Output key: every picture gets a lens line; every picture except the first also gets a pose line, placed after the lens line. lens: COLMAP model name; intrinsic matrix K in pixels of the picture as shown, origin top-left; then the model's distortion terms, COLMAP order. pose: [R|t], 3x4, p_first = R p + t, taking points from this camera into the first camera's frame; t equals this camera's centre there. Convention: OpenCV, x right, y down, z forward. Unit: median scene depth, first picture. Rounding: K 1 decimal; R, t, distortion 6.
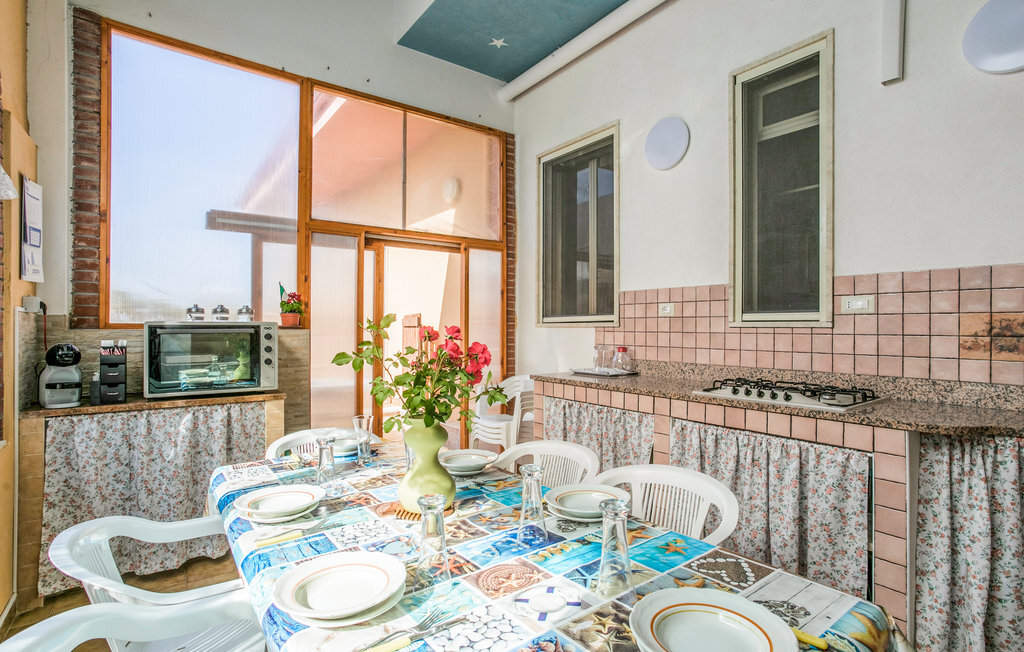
lens RADIAL K [[498.5, 0, 513.9], [0, 498.5, 321.3], [0, 0, 1]] dist [-0.015066, 0.003946]
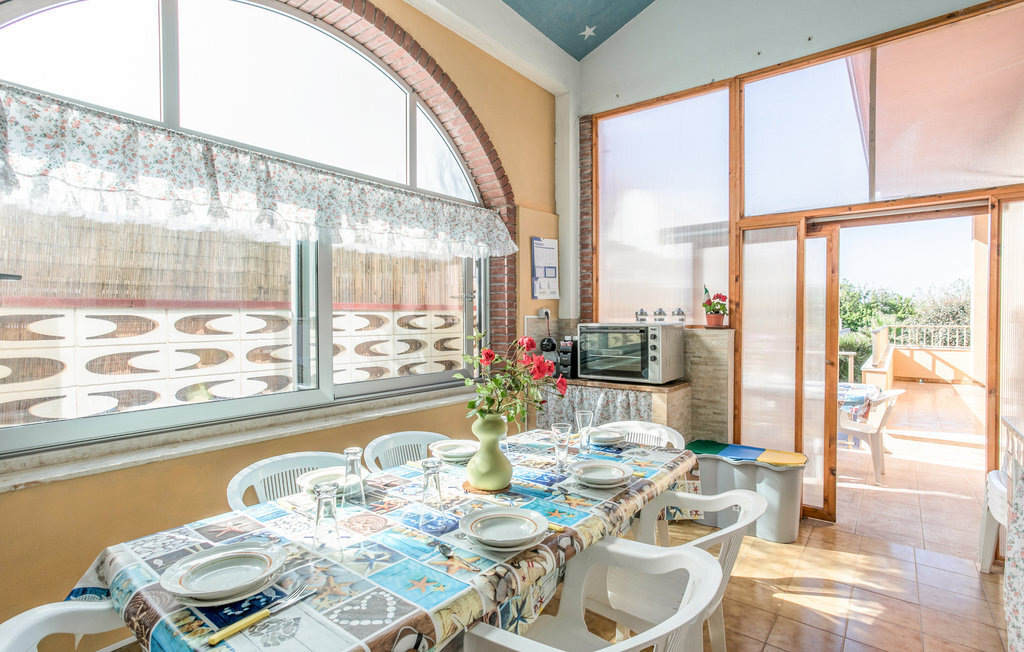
lens RADIAL K [[498.5, 0, 513.6], [0, 498.5, 312.1], [0, 0, 1]] dist [-0.015066, 0.003946]
pose [[0.272143, -0.012254, -0.962179, 0.522973], [0.013872, 0.999865, -0.008811, -0.020397], [0.962157, -0.010950, 0.272276, 0.371870]]
